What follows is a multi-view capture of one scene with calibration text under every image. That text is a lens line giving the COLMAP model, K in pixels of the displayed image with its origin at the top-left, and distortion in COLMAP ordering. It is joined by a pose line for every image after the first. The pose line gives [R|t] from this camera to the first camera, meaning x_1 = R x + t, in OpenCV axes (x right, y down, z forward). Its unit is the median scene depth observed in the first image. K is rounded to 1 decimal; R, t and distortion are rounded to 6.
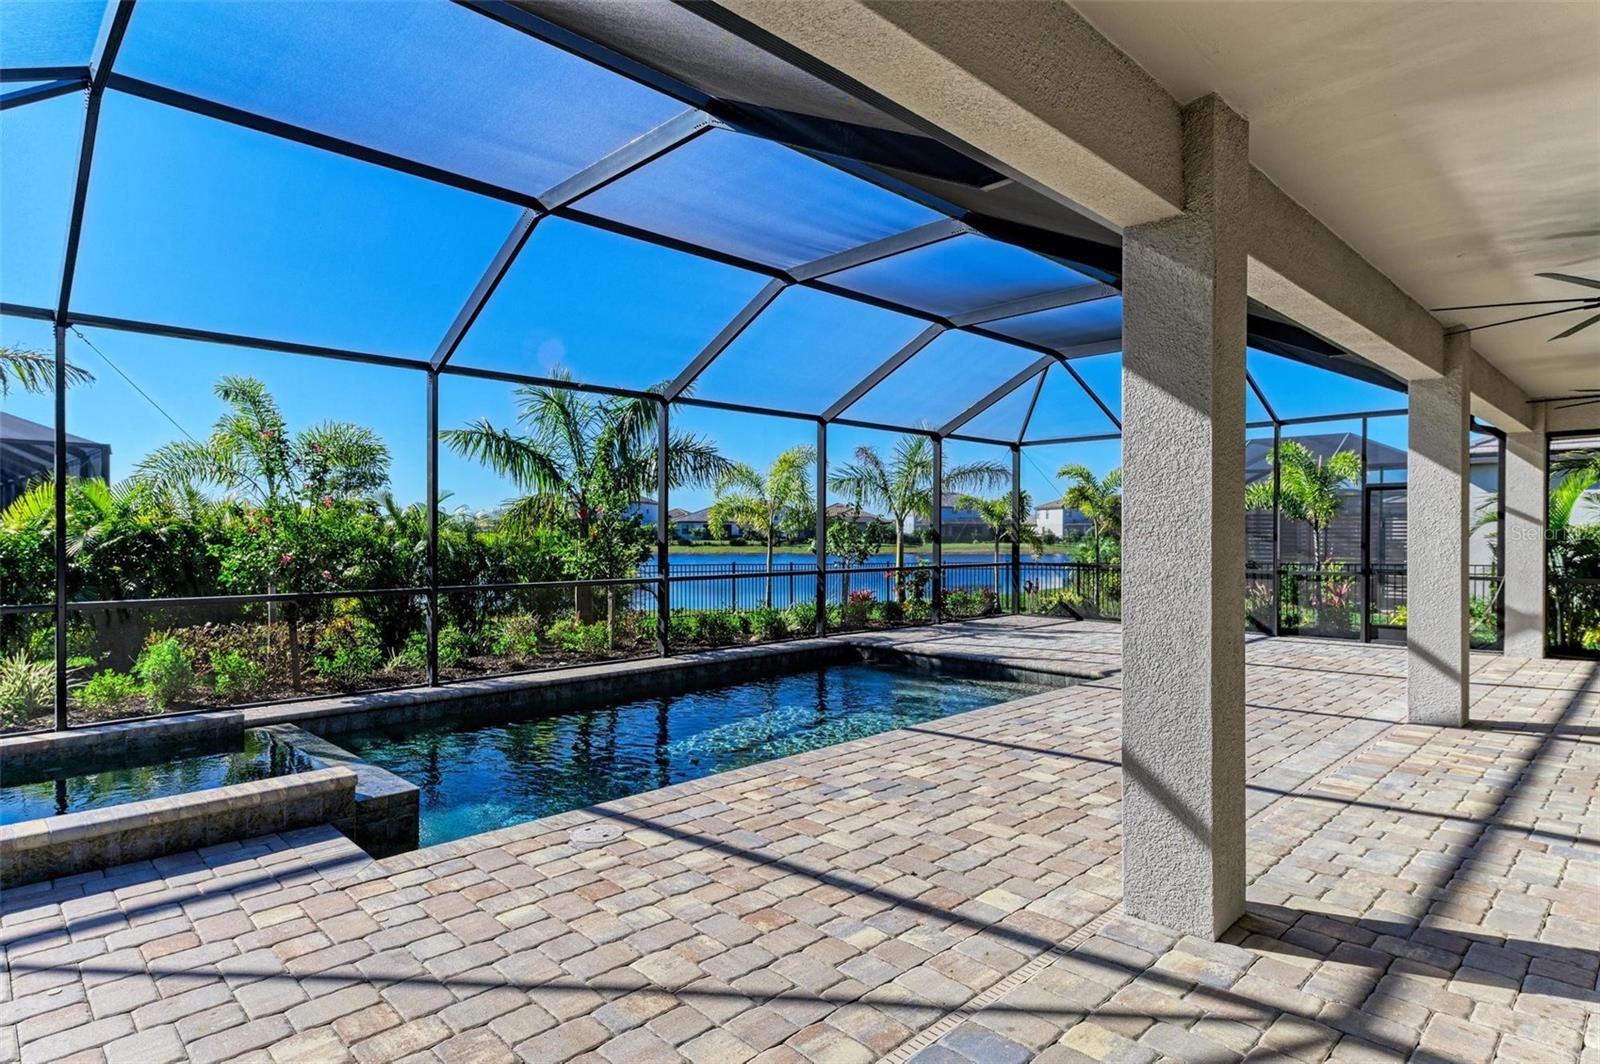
lens RADIAL K [[862.6, 0, 800.0], [0, 862.6, 532.0], [0, 0, 1]] dist [0.033965, -0.014022]
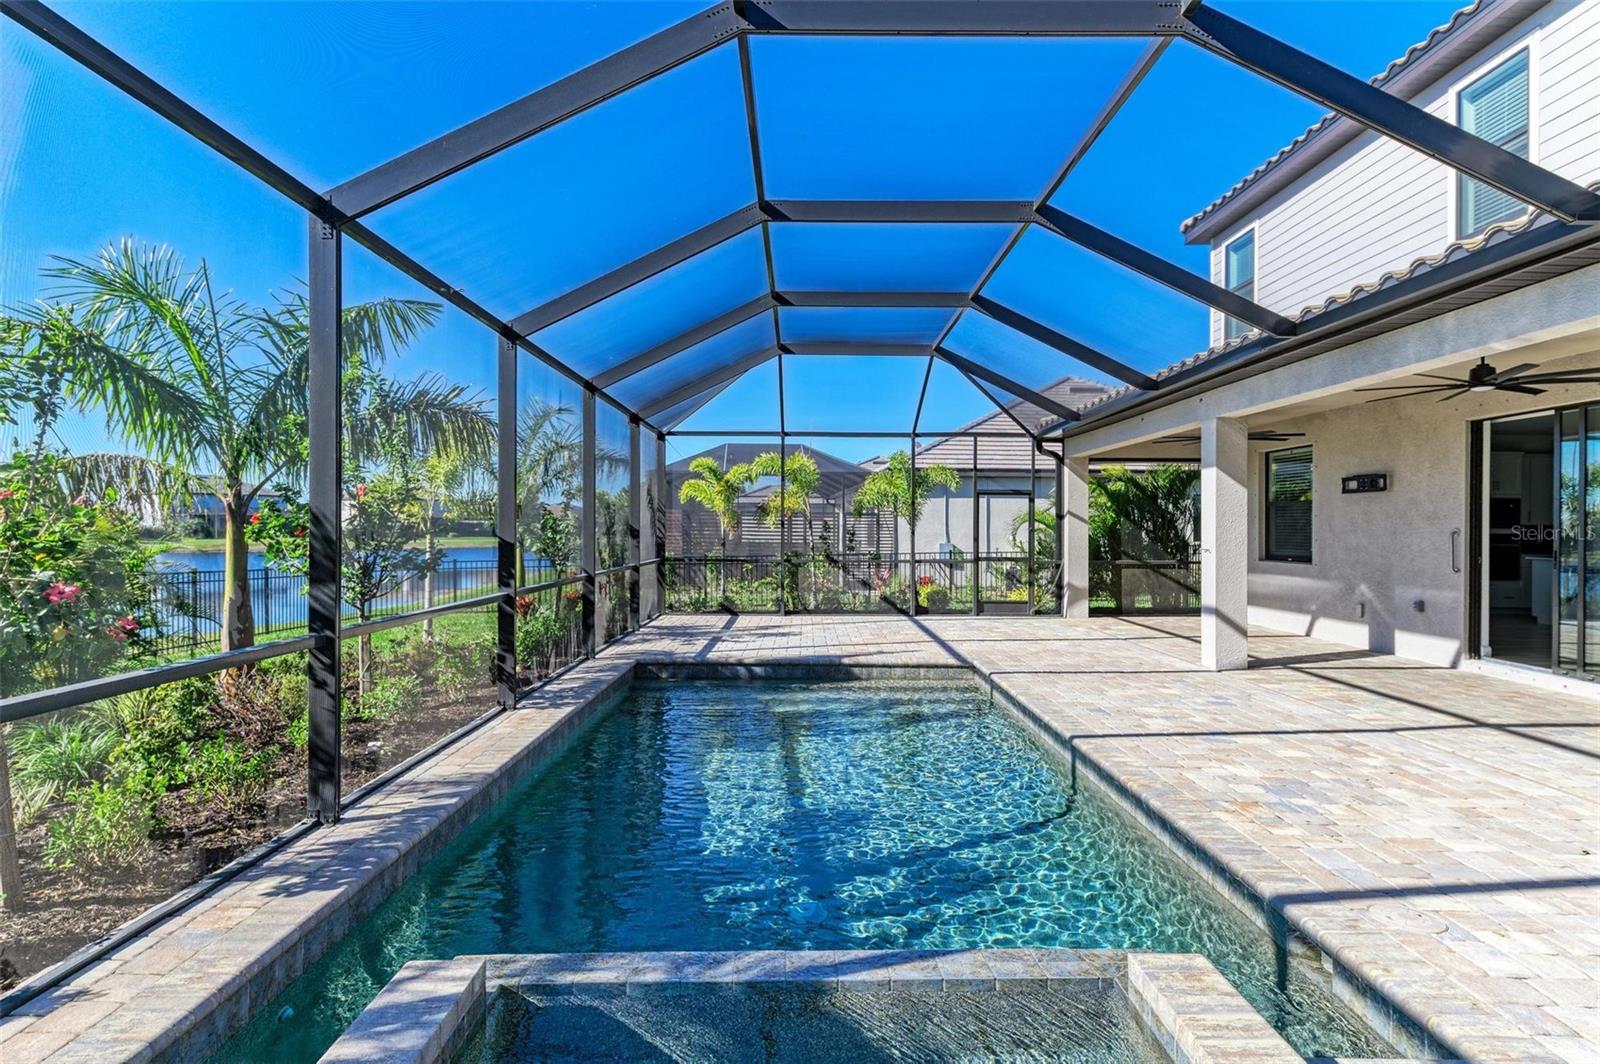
lens RADIAL K [[866.3, 0, 807.4], [0, 866.3, 524.1], [0, 0, 1]] dist [0.021738, -0.002001]
pose [[0.695978, 0.006254, 0.718036, -0.595580], [-0.004446, 0.999980, -0.004401, 0.001199], [-0.718049, -0.000130, 0.695992, 0.429633]]
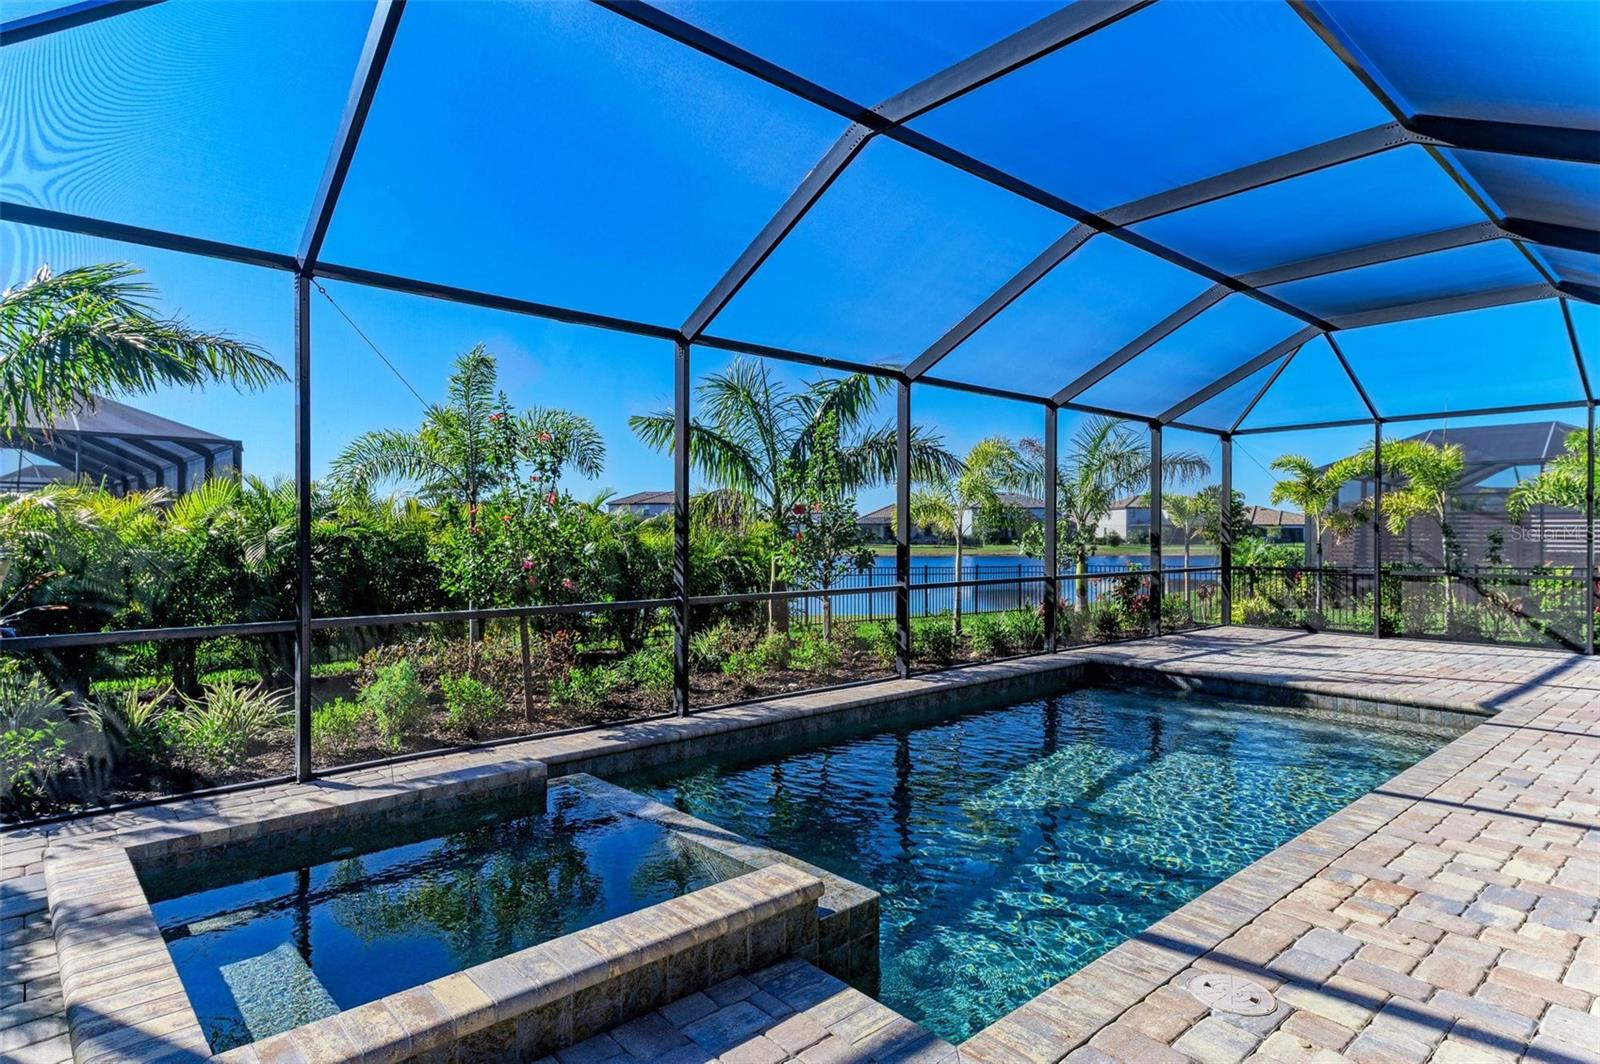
lens RADIAL K [[866.3, 0, 807.4], [0, 866.3, 524.1], [0, 0, 1]] dist [0.021738, -0.002001]
pose [[0.999038, -0.001499, -0.043819, -0.265868], [0.001029, 0.999942, -0.010748, 0.001683], [0.043833, 0.010692, 0.998982, 0.167574]]
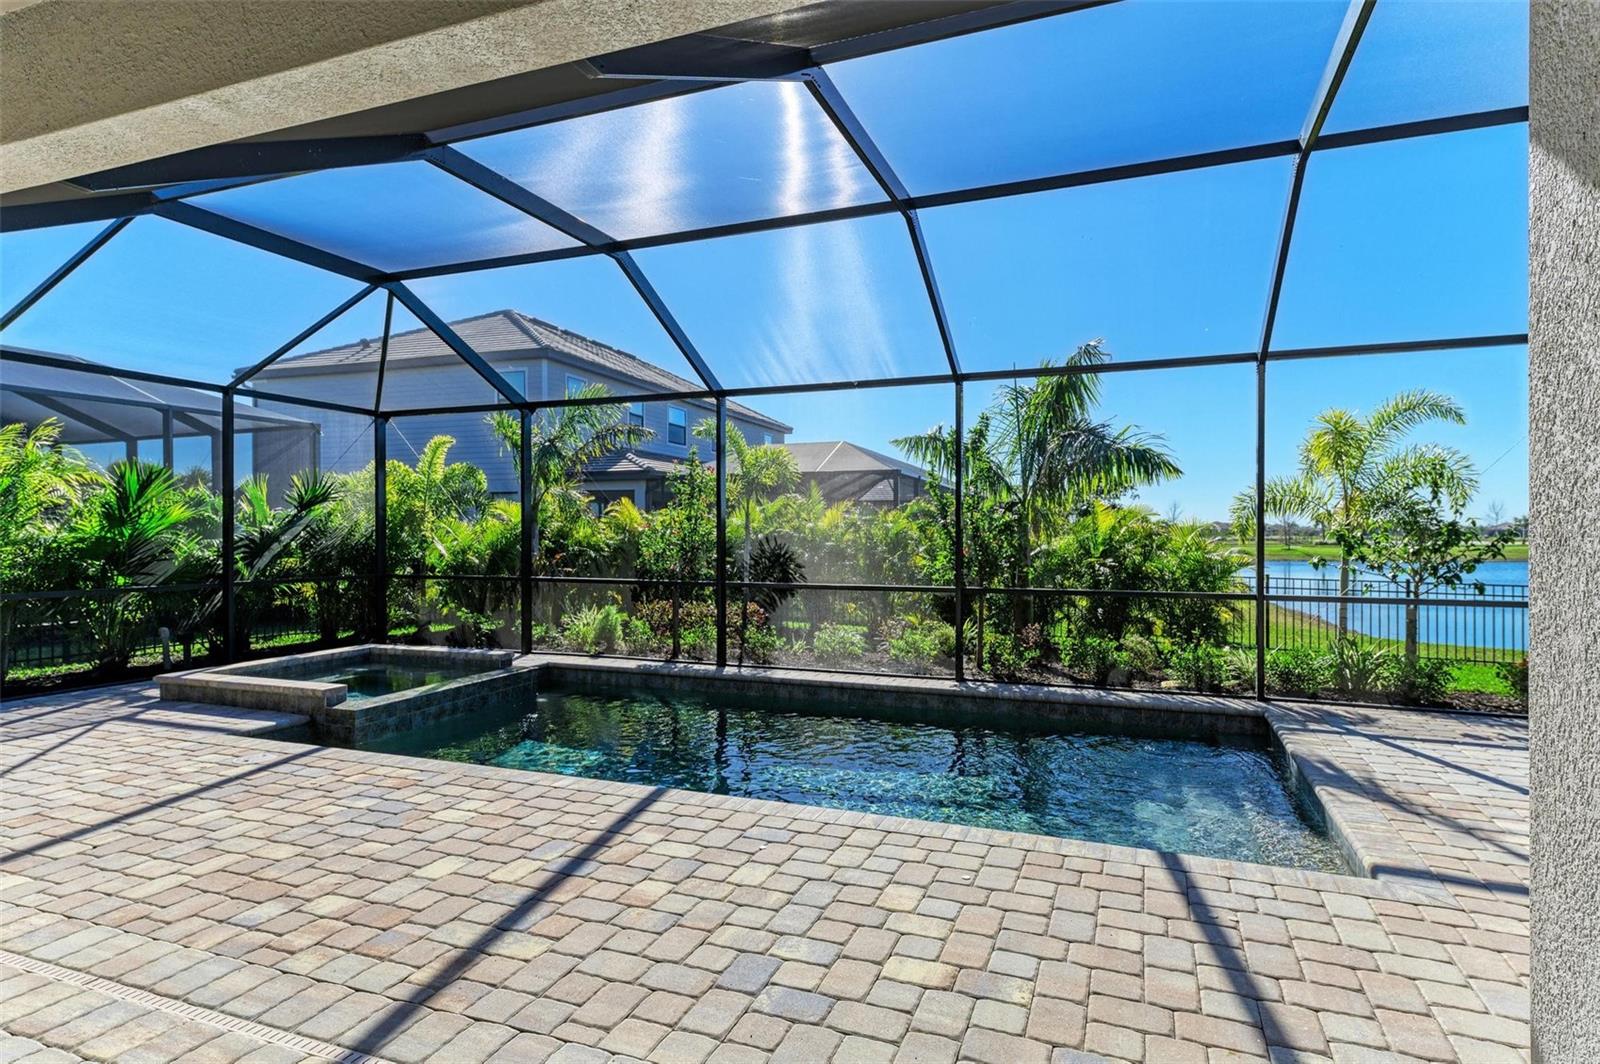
lens RADIAL K [[866.3, 0, 807.4], [0, 866.3, 524.1], [0, 0, 1]] dist [0.021738, -0.002001]
pose [[0.399264, -0.012121, -0.916756, 0.690917], [0.002181, 0.999922, -0.012271, 0.000772], [0.916833, 0.002900, 0.399260, 0.631759]]
